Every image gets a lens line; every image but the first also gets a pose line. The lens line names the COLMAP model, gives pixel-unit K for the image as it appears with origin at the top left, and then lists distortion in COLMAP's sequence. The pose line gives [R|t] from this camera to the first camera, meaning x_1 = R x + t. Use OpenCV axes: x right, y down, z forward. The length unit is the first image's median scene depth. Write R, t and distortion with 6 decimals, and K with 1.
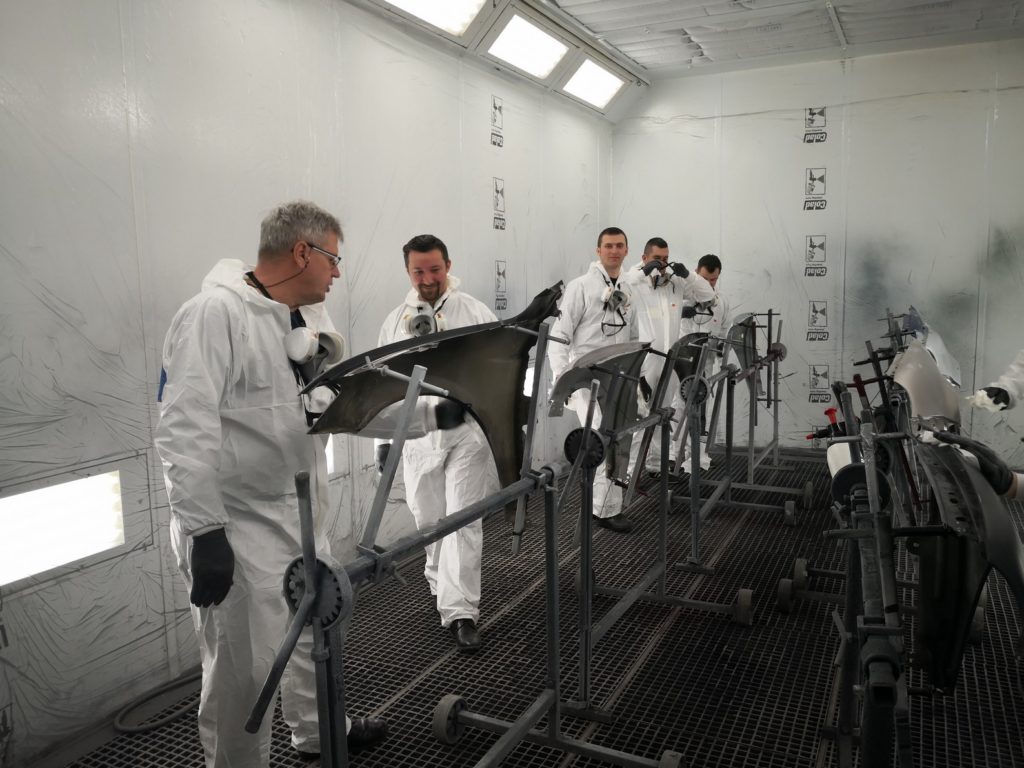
lens RADIAL K [[825.9, 0, 515.9], [0, 825.9, 381.5], [0, 0, 1]] dist [0.006839, -0.035841]
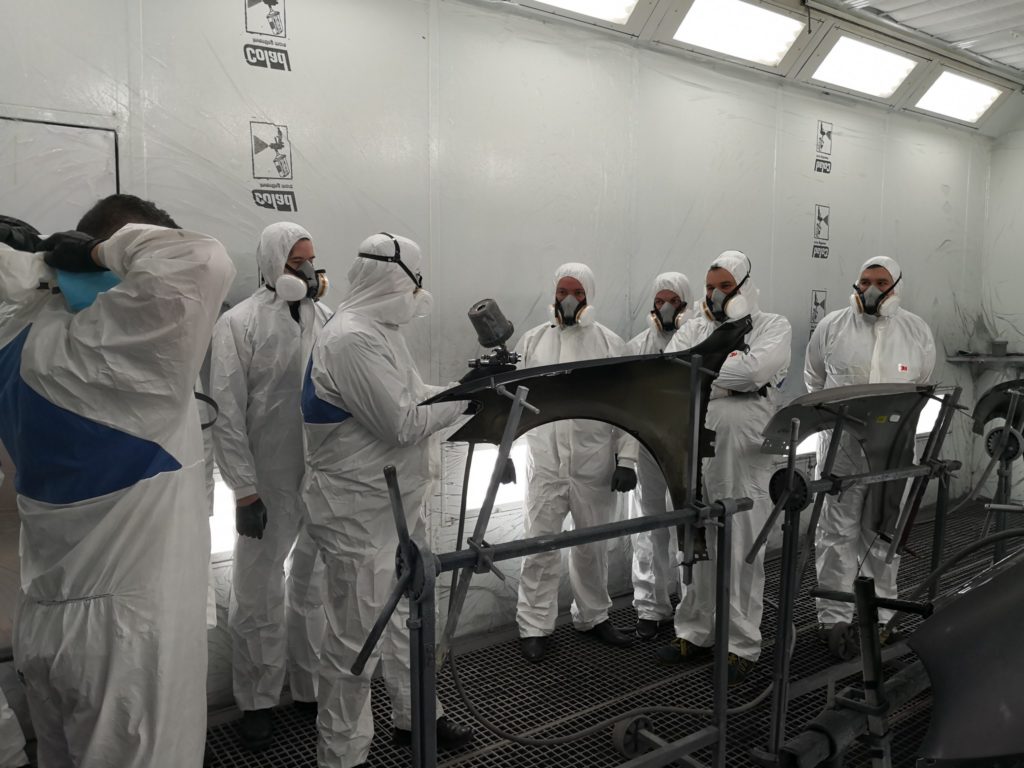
lens RADIAL K [[825.9, 0, 512.5], [0, 825.9, 375.6], [0, 0, 1]] dist [0.006839, -0.035841]
pose [[0.880837, 0.061271, -0.469439, 0.166340], [-0.078743, 0.996739, -0.017657, -0.005933], [0.466826, 0.052518, 0.882788, -0.002702]]
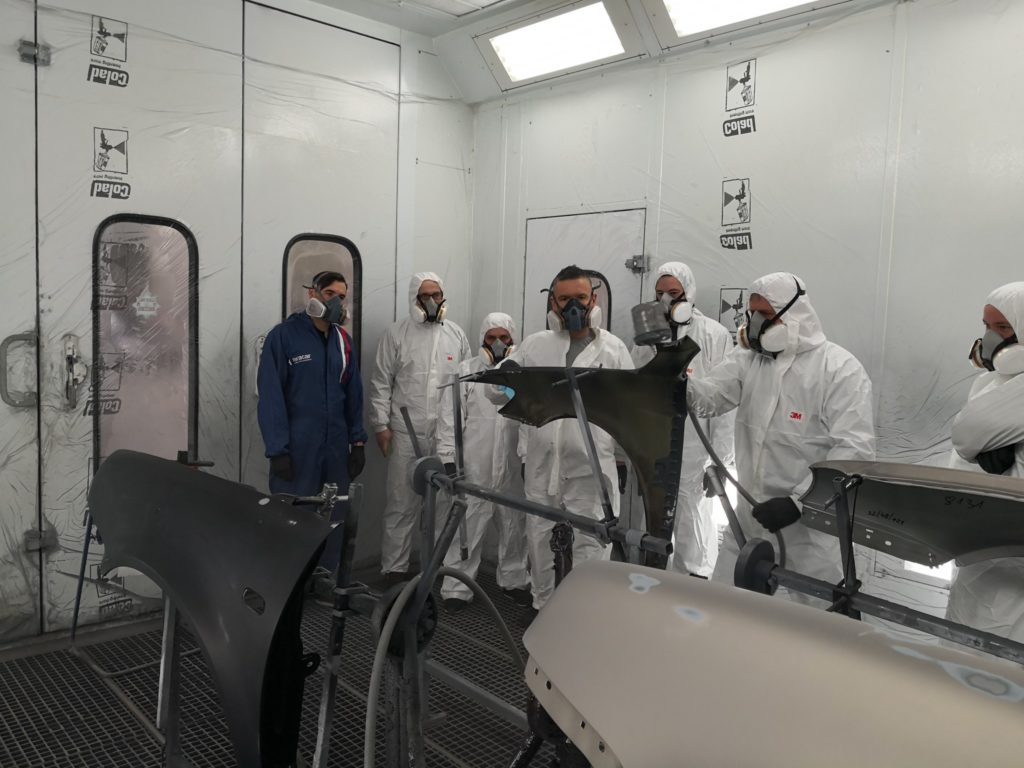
lens RADIAL K [[825.9, 0, 521.0], [0, 825.9, 371.5], [0, 0, 1]] dist [0.006839, -0.035841]
pose [[-0.369561, 0.062570, -0.927097, 0.574090], [-0.143814, 0.981856, 0.123593, -0.103718], [0.918010, 0.179005, -0.353858, 0.715816]]
